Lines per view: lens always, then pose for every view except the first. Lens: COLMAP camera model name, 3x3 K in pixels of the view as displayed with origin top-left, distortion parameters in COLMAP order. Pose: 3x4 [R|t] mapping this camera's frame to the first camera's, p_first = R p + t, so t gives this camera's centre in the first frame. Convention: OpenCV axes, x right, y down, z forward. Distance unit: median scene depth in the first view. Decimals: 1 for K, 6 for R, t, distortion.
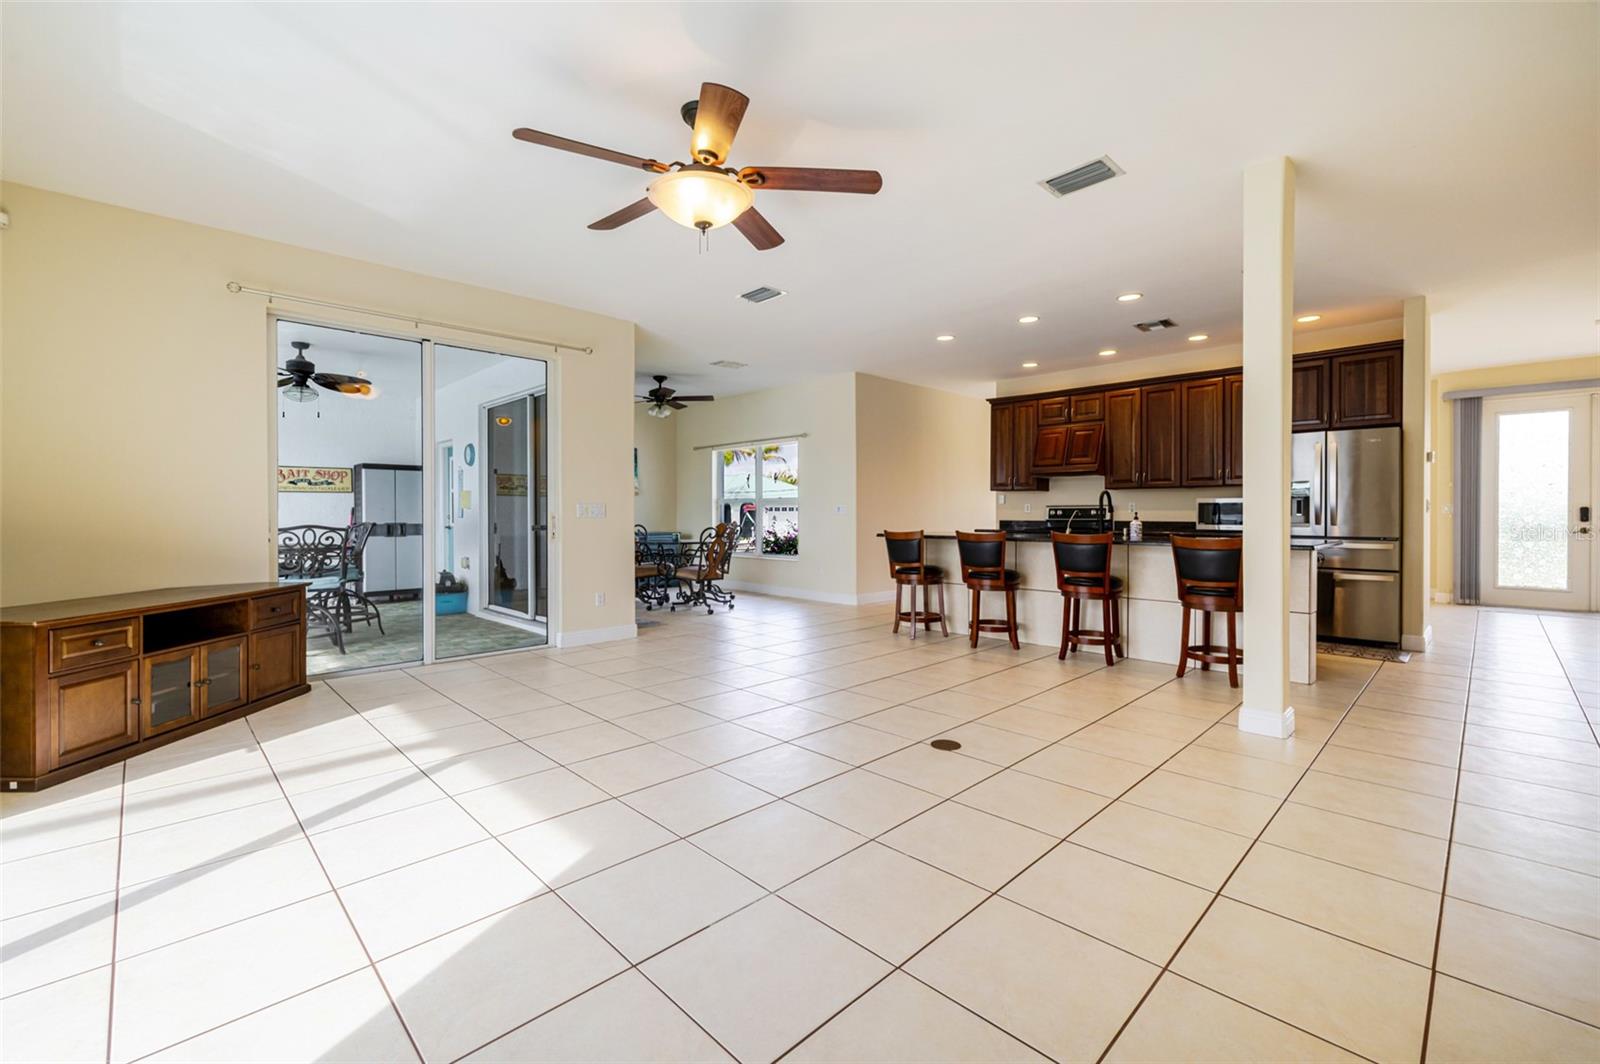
lens RADIAL K [[676.1, 0, 798.3], [0, 676.1, 522.5], [0, 0, 1]] dist [0.001181, 0.000542]
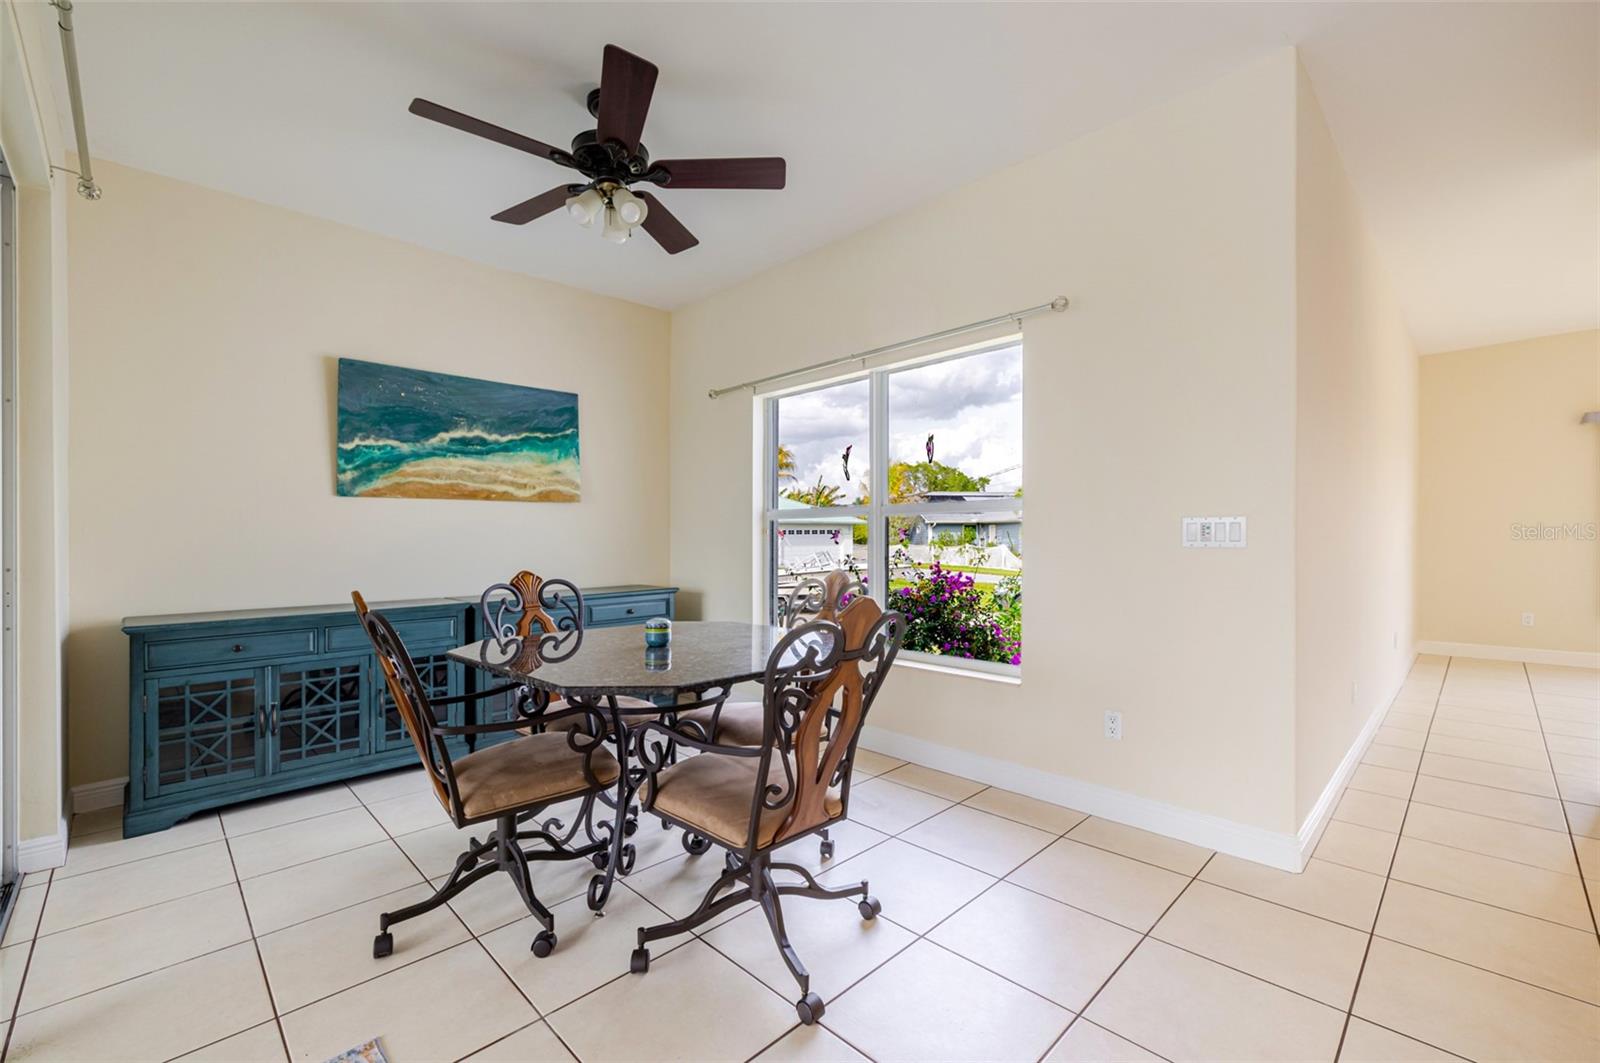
lens RADIAL K [[680.6, 0, 800.5], [0, 680.6, 540.1], [0, 0, 1]] dist [0.001153, 0.000393]
pose [[0.999902, -0.008930, 0.010773, -0.115849], [0.009053, 0.999893, -0.011448, -0.009793], [-0.010669, 0.011544, 0.999876, 0.638182]]
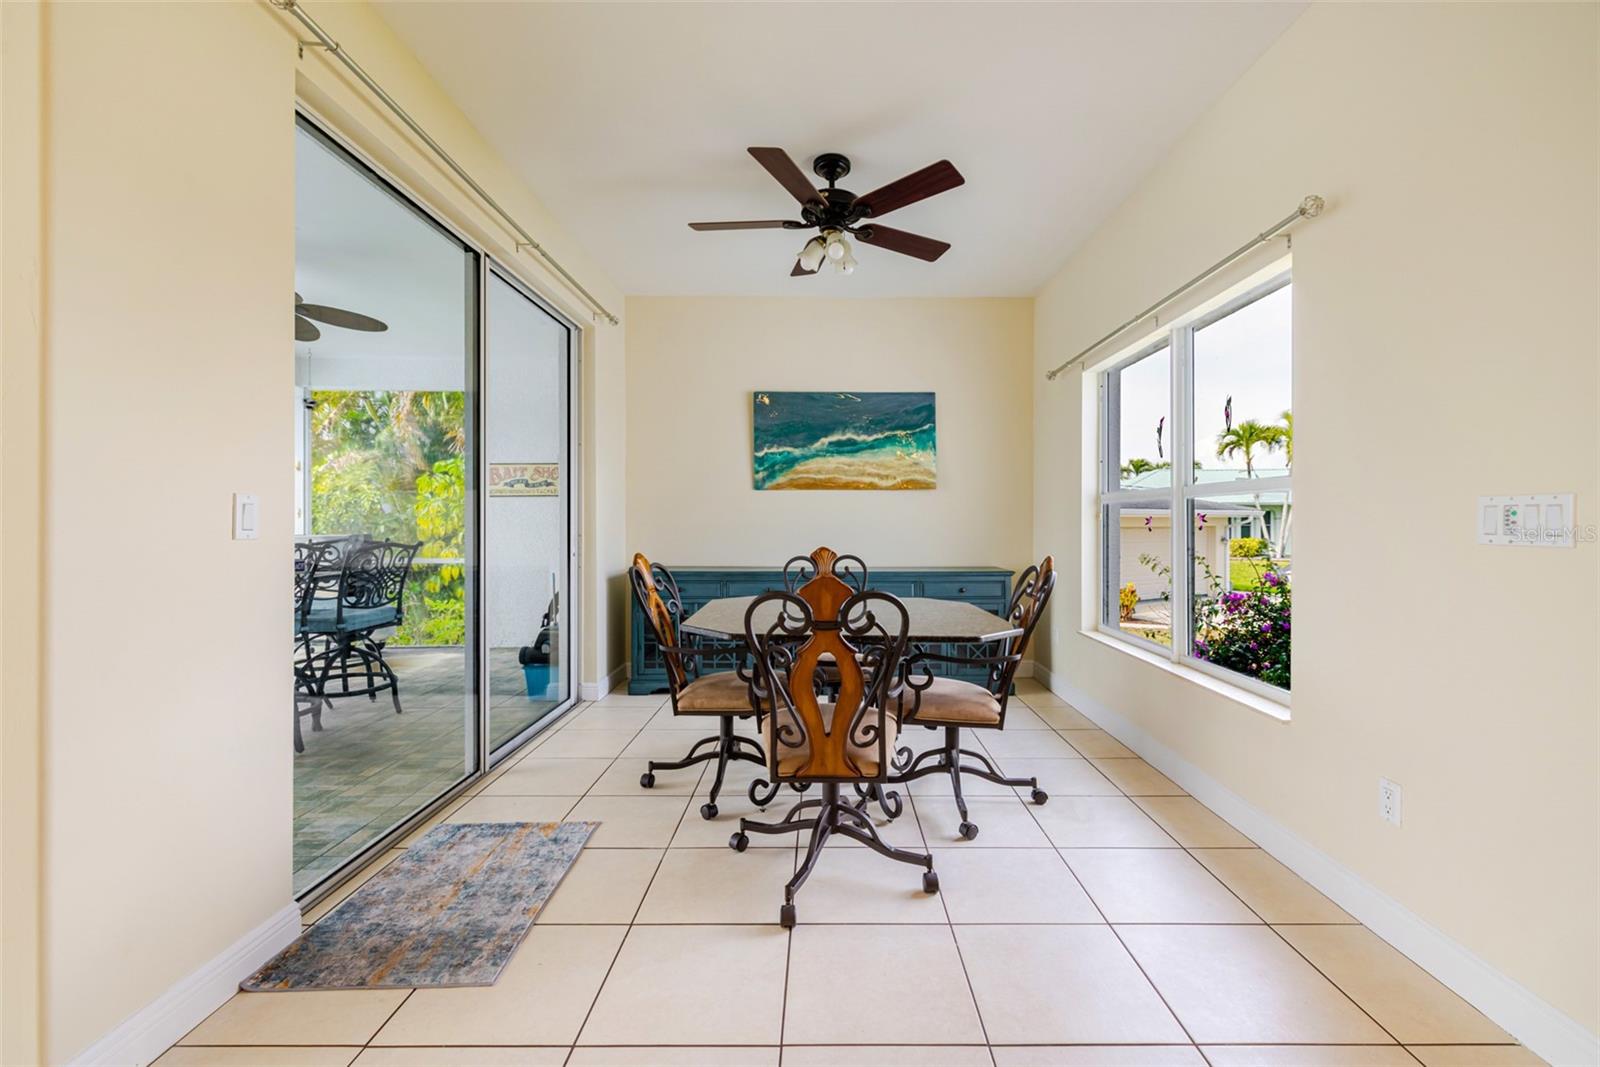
lens RADIAL K [[676.1, 0, 798.3], [0, 676.1, 524.0], [0, 0, 1]] dist [0.001181, 0.000542]
pose [[0.718372, 0.002833, -0.695654, 0.038269], [-0.012743, 0.999878, -0.009087, -0.010024], [0.695543, 0.015392, 0.718320, 0.666095]]
